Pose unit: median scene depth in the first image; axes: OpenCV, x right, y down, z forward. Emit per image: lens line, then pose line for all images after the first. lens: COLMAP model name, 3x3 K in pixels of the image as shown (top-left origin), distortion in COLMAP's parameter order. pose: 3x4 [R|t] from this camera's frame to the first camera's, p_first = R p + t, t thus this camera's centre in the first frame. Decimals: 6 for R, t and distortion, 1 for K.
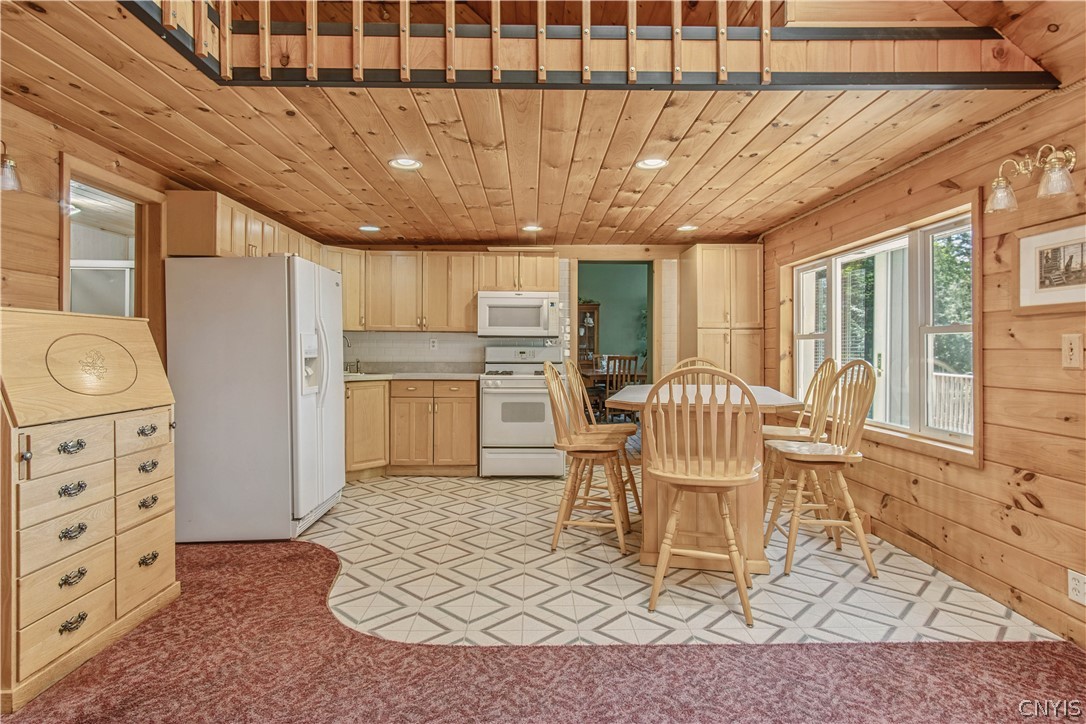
lens RADIAL K [[572.2, 0, 529.0], [0, 572.2, 348.4], [0, 0, 1]] dist [0.000602, 0.001651]
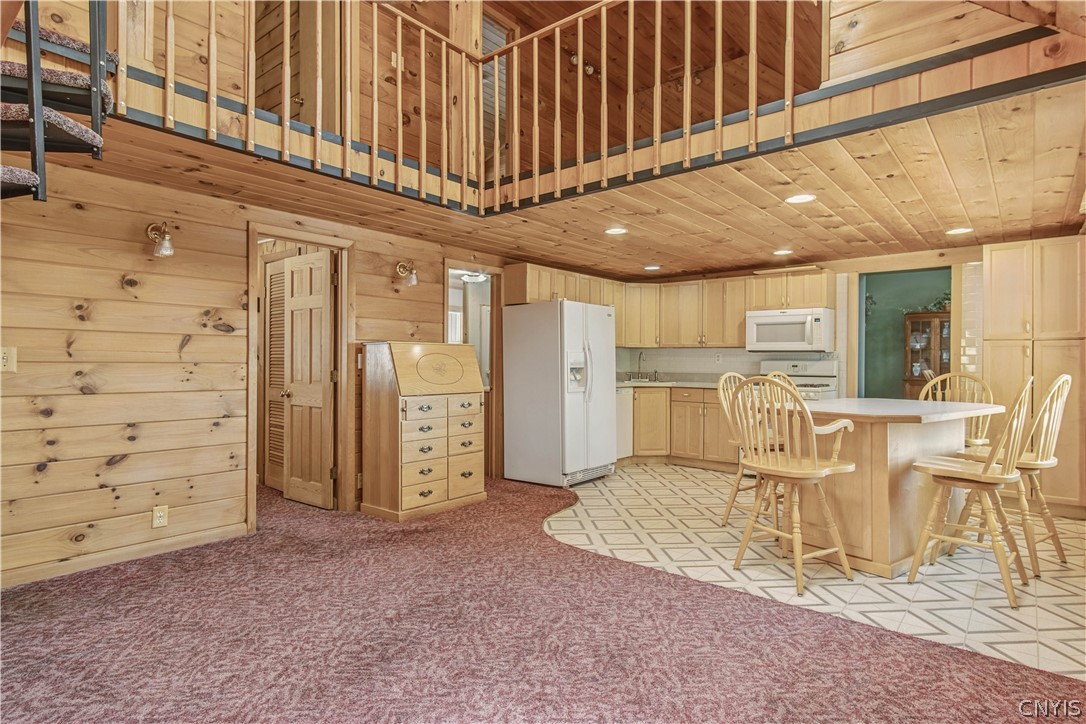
lens RADIAL K [[572.2, 0, 558.5], [0, 572.2, 367.2], [0, 0, 1]] dist [0.000602, 0.001651]
pose [[0.766834, 0.009545, -0.641775, 0.523064], [-0.003900, 0.999940, 0.010213, 0.000252], [0.641834, -0.005329, 0.766825, -0.160591]]
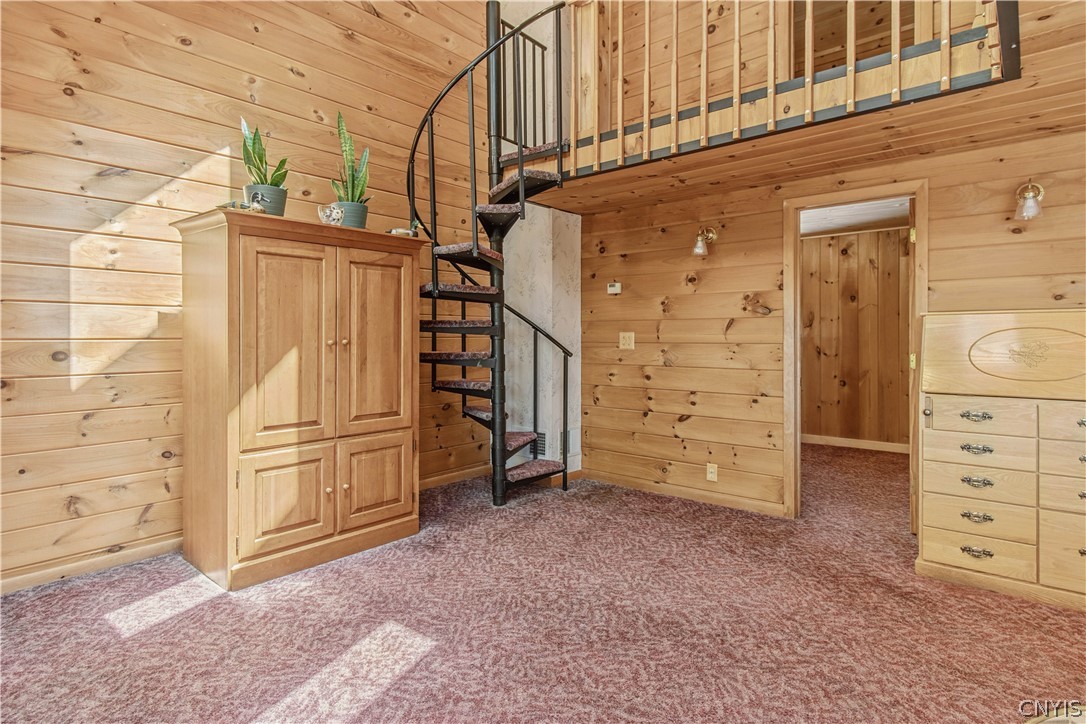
lens RADIAL K [[572.2, 0, 518.1], [0, 572.2, 343.3], [0, 0, 1]] dist [0.000602, 0.001651]
pose [[-0.670690, 0.004944, -0.741721, 0.502513], [0.002366, 0.999987, 0.004527, -0.000735], [0.741734, 0.001281, -0.670693, 0.642809]]
